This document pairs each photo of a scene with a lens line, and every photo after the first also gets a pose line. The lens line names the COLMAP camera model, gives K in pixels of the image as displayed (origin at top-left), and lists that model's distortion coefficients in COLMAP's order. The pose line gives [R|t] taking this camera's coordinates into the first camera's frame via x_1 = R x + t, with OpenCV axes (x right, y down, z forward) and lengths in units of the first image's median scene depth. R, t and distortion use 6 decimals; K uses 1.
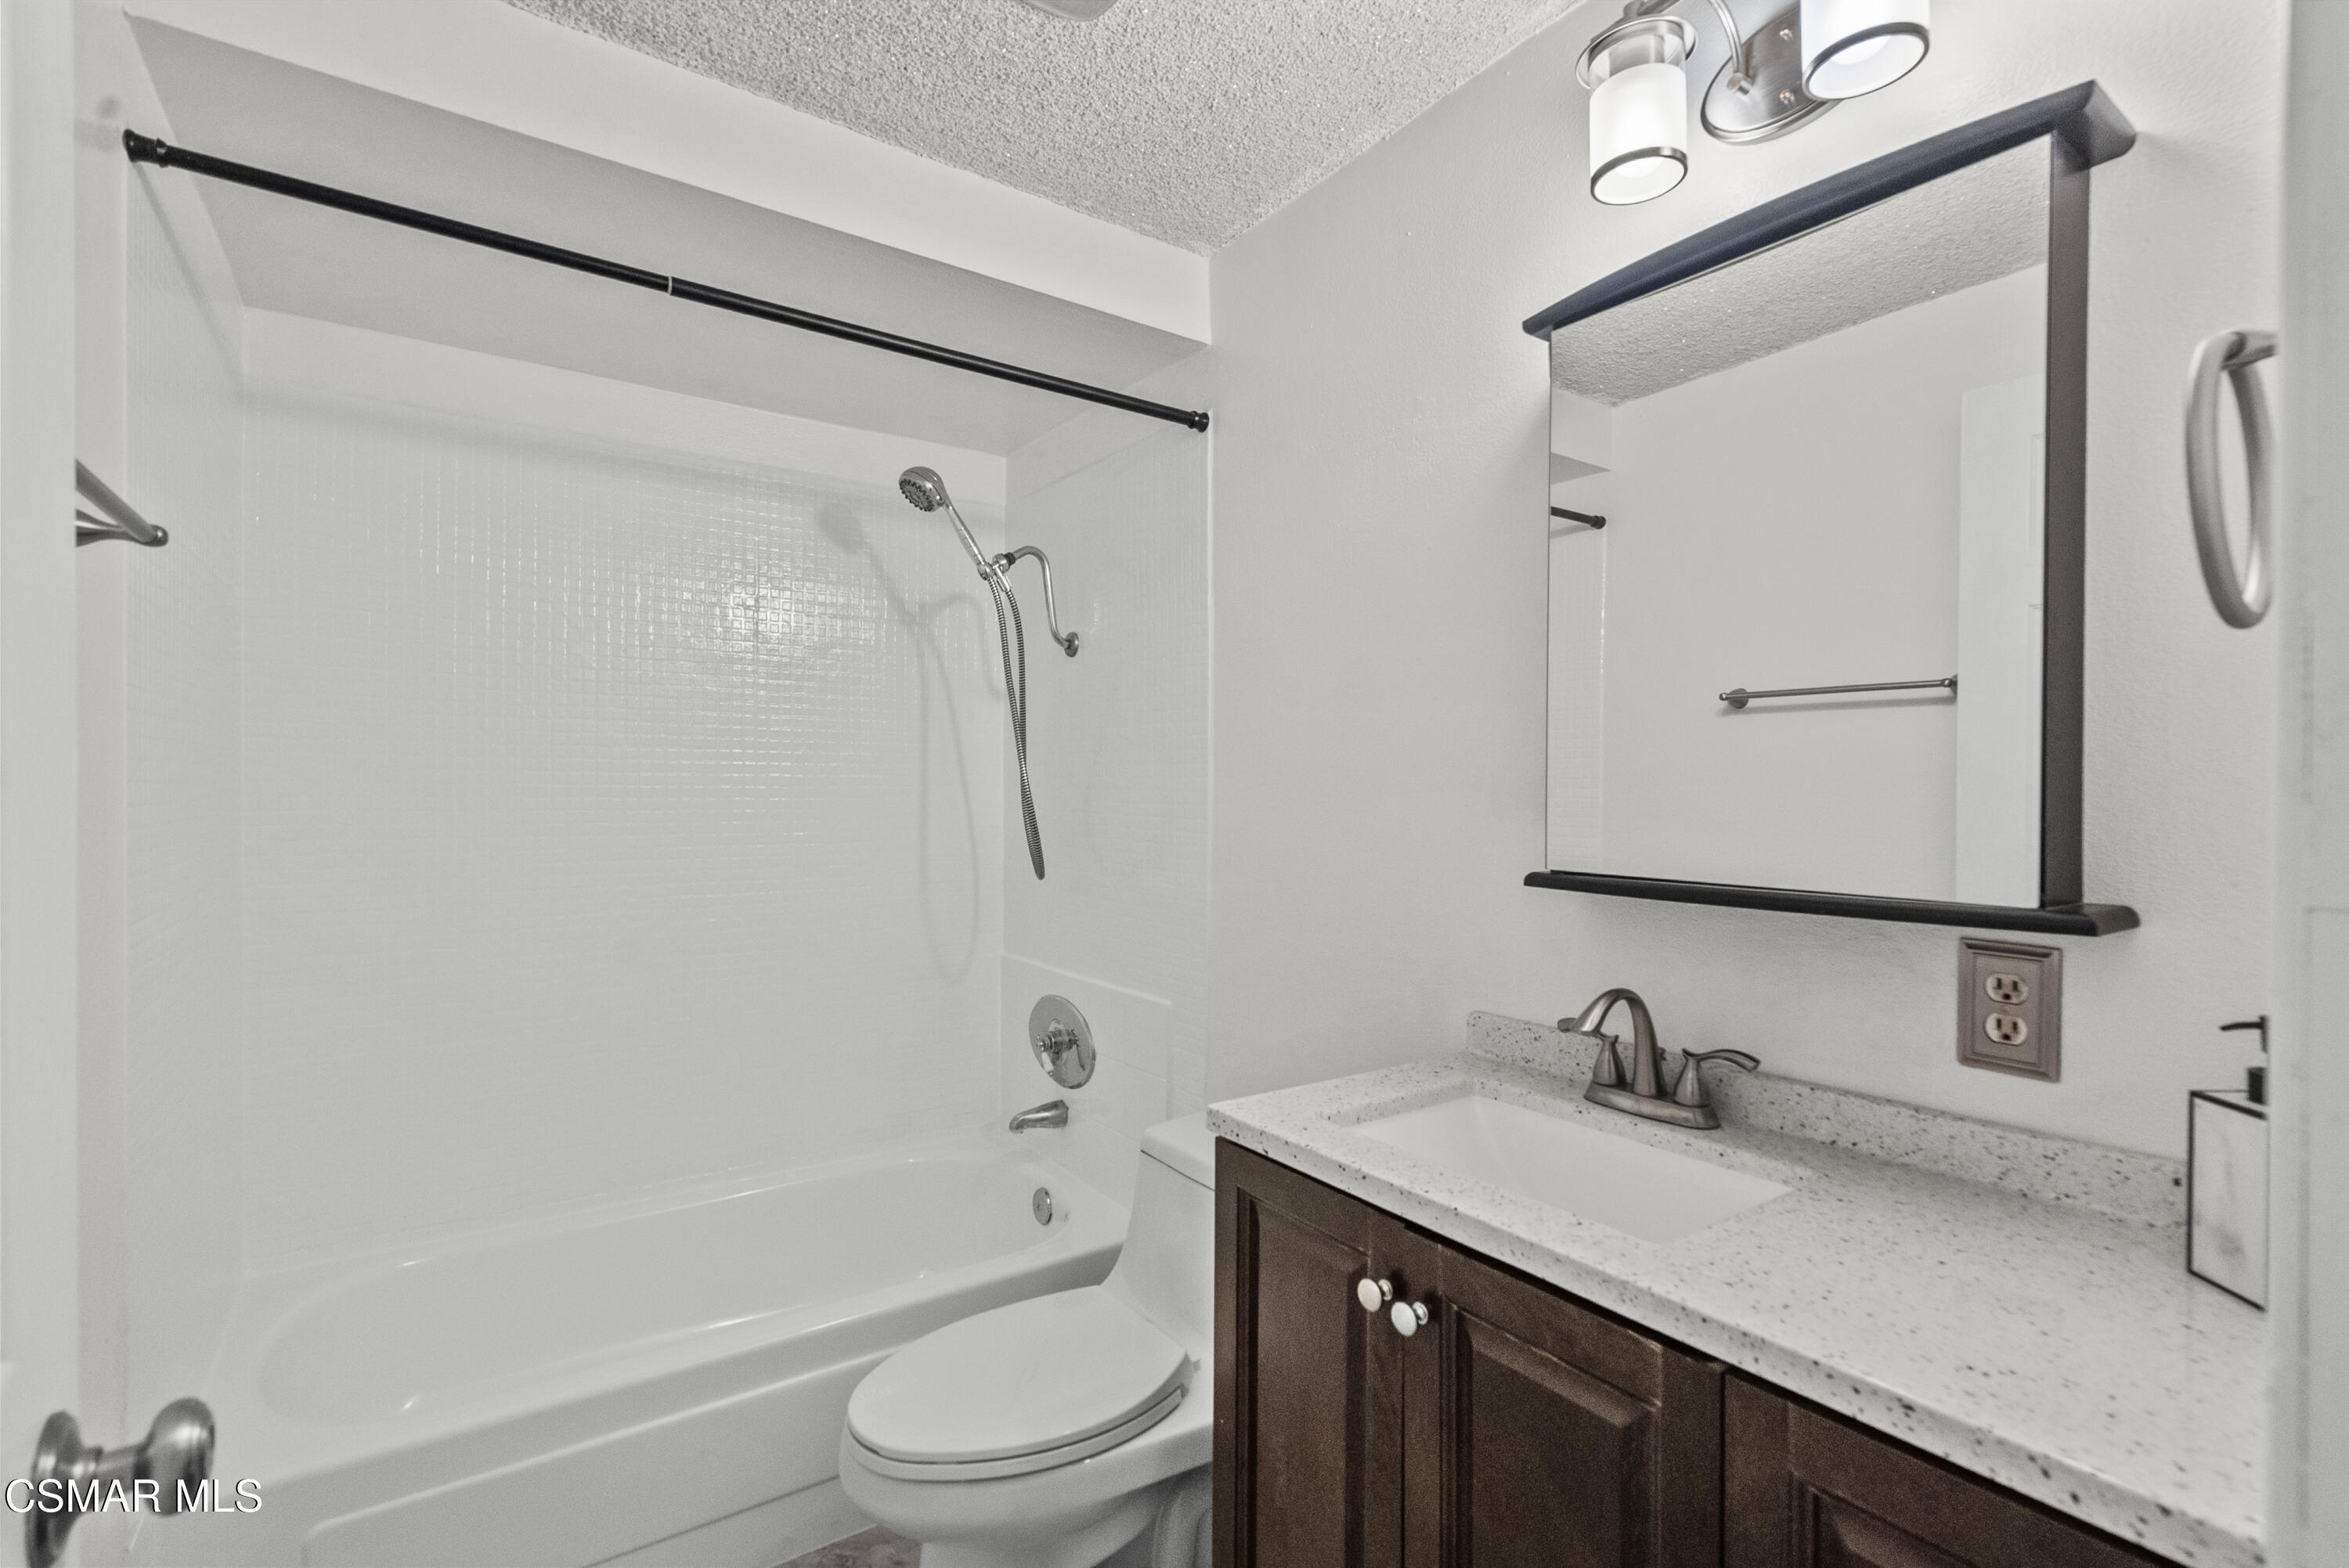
lens RADIAL K [[1077.5, 0, 1175.9], [0, 1077.5, 793.7], [0, 0, 1]] dist [0.000648, 0.000145]
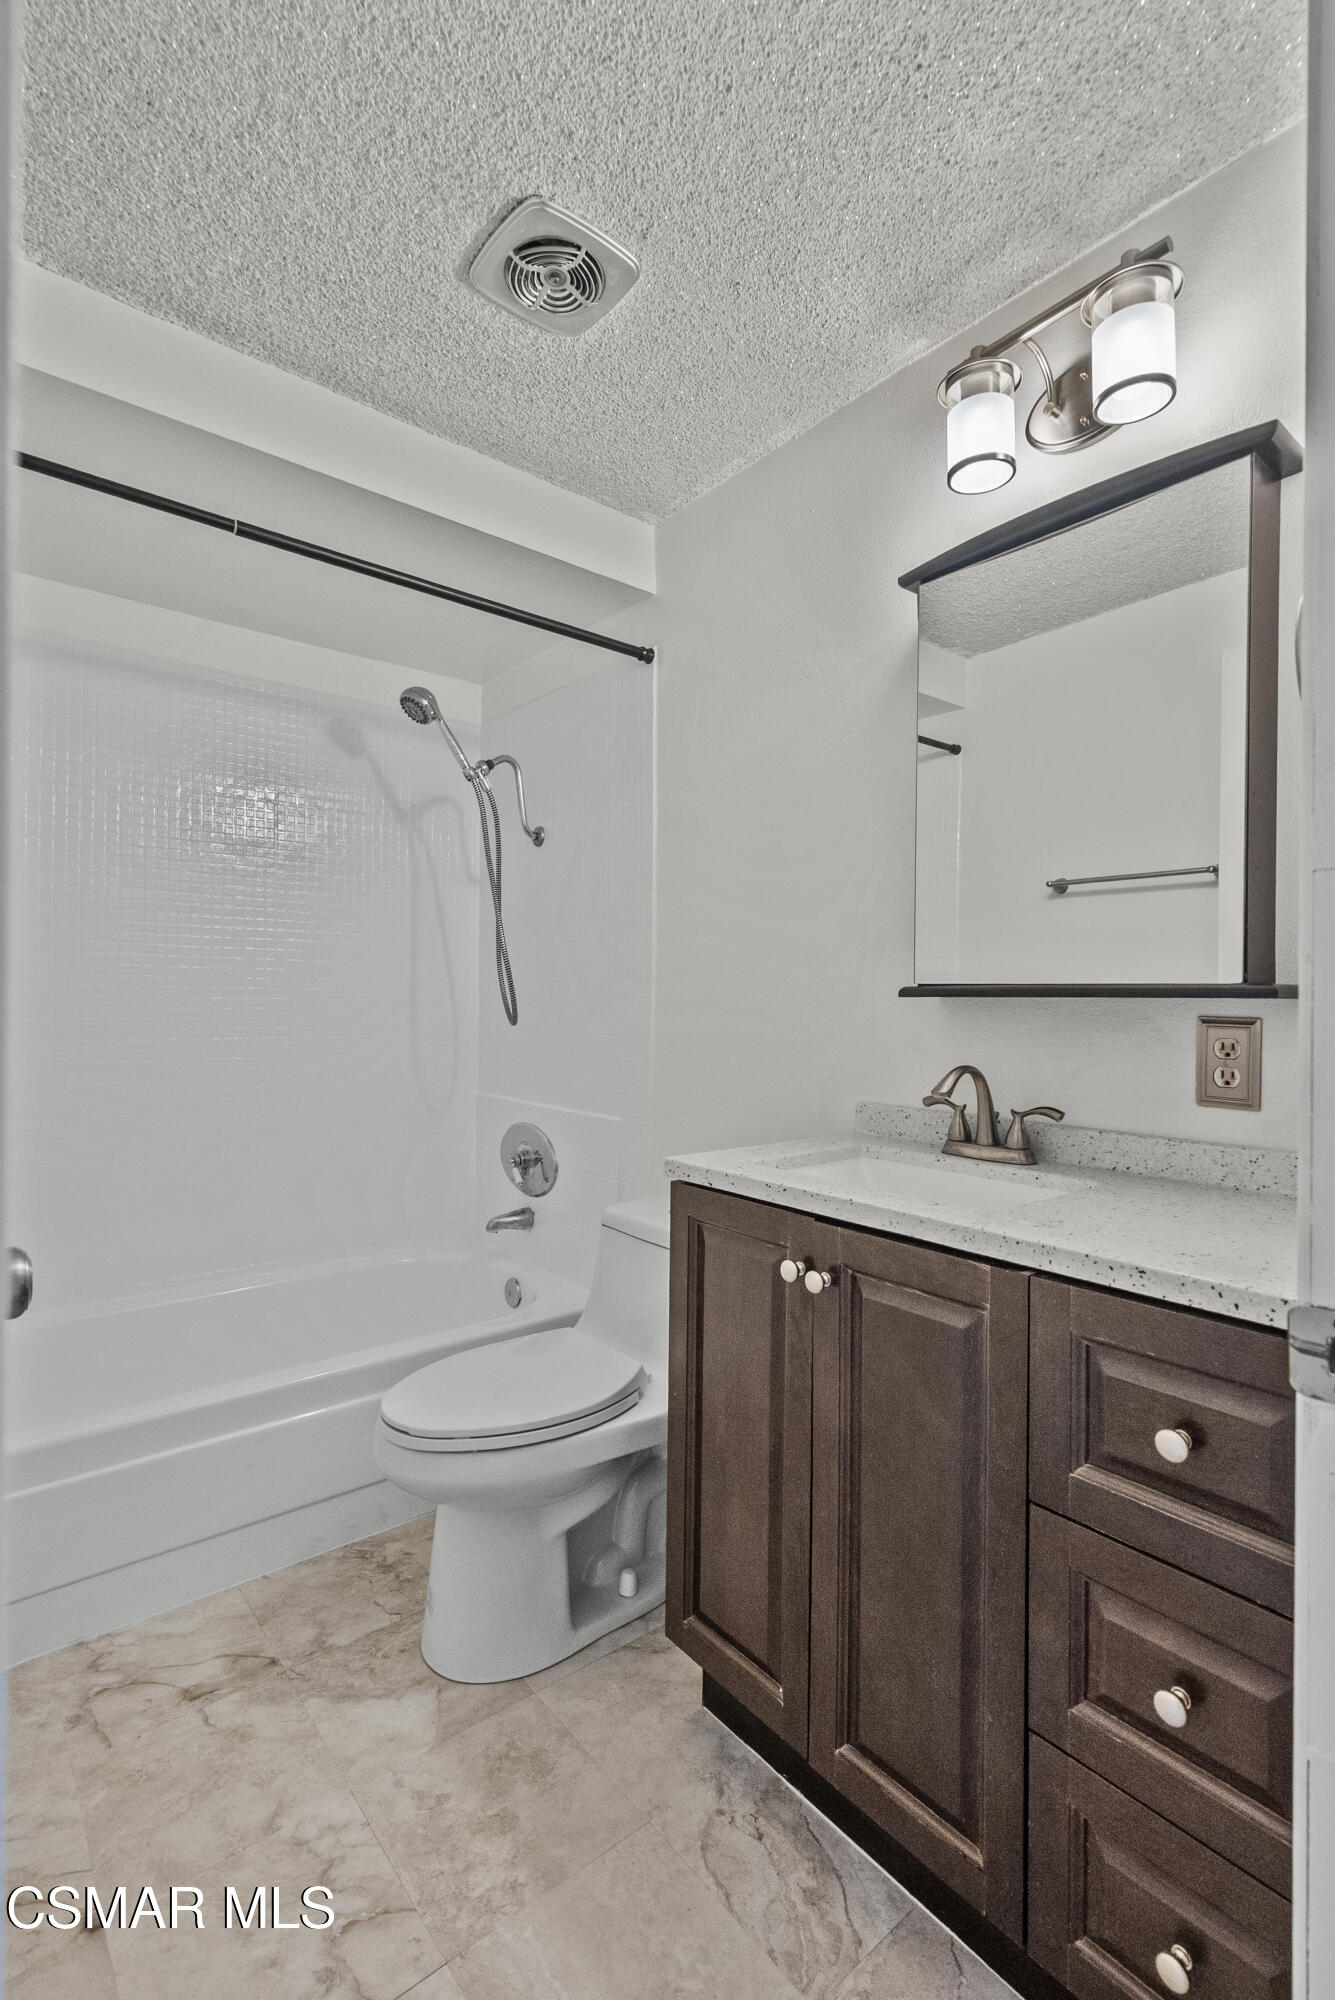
lens RADIAL K [[917.5, 0, 673.9], [0, 917.5, 989.4], [0, 0, 1]] dist [0.000648, 0.000145]
pose [[0.997232, 0.003208, 0.074278, -0.037596], [-0.003146, 0.999995, -0.000951, 0.070037], [-0.074280, 0.000715, 0.997237, -0.110421]]
